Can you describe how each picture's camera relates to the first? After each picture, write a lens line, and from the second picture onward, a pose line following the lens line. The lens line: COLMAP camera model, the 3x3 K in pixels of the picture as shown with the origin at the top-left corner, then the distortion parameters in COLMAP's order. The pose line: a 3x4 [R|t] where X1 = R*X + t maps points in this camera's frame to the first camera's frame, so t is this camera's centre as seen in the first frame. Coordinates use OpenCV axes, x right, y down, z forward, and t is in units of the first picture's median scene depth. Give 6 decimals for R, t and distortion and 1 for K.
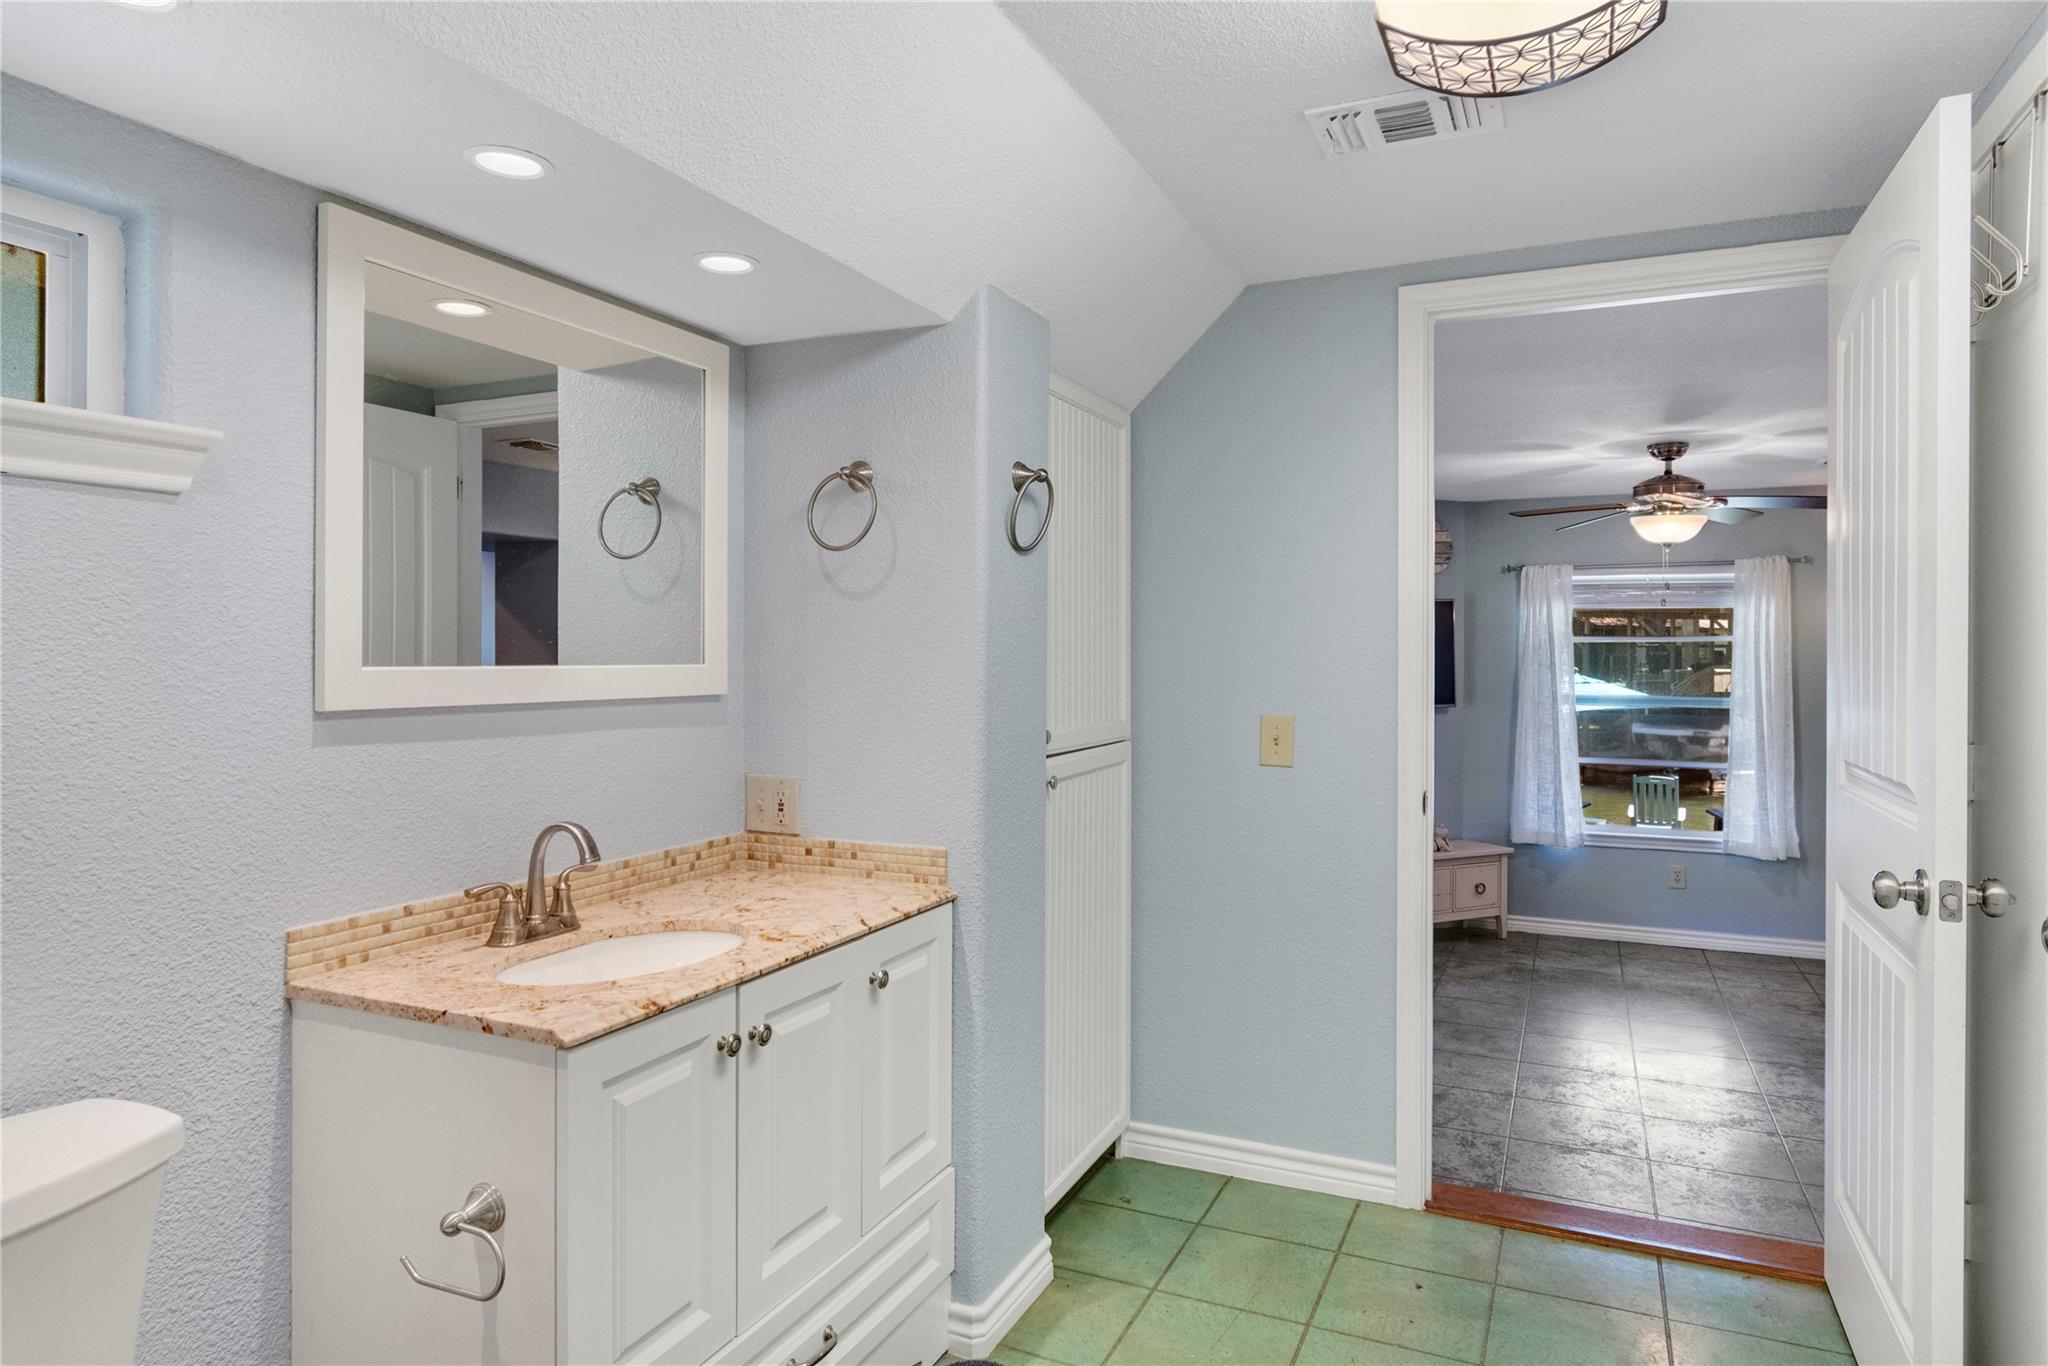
lens RADIAL K [[1193.0, 0, 1030.0], [0, 1193.0, 641.8], [0, 0, 1]] dist [-0.002447, 0.000288]
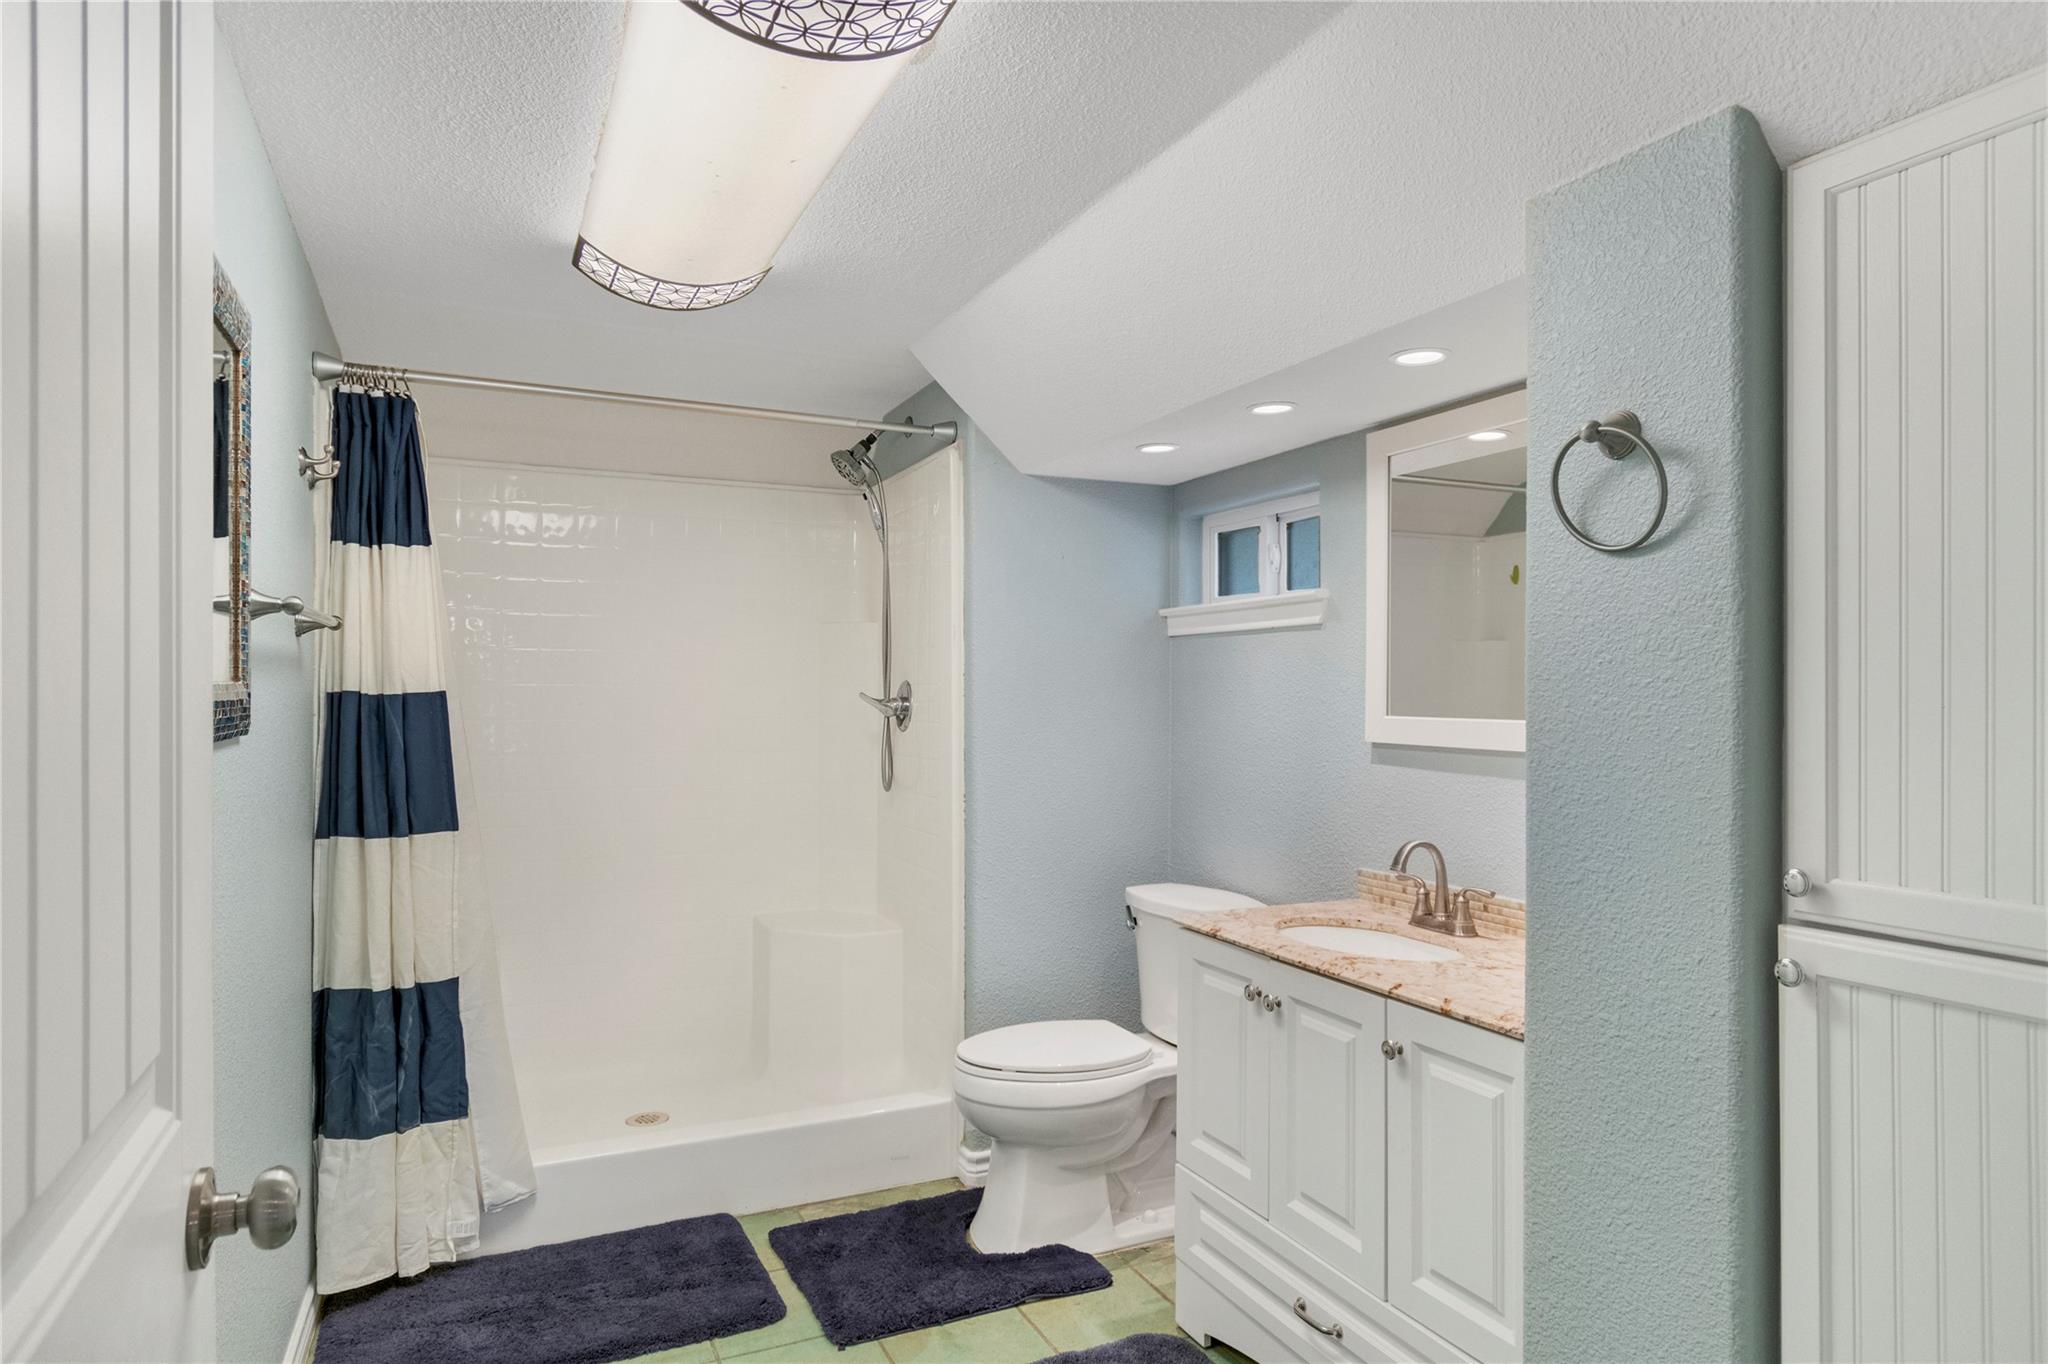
lens RADIAL K [[1193.0, 0, 1016.9], [0, 1193.0, 688.9], [0, 0, 1]] dist [-0.002447, 0.000288]
pose [[-0.643213, -0.008292, -0.765642, 0.948440], [-0.001949, 0.999956, -0.009192, 0.001091], [0.765684, -0.004420, -0.643201, 1.627697]]
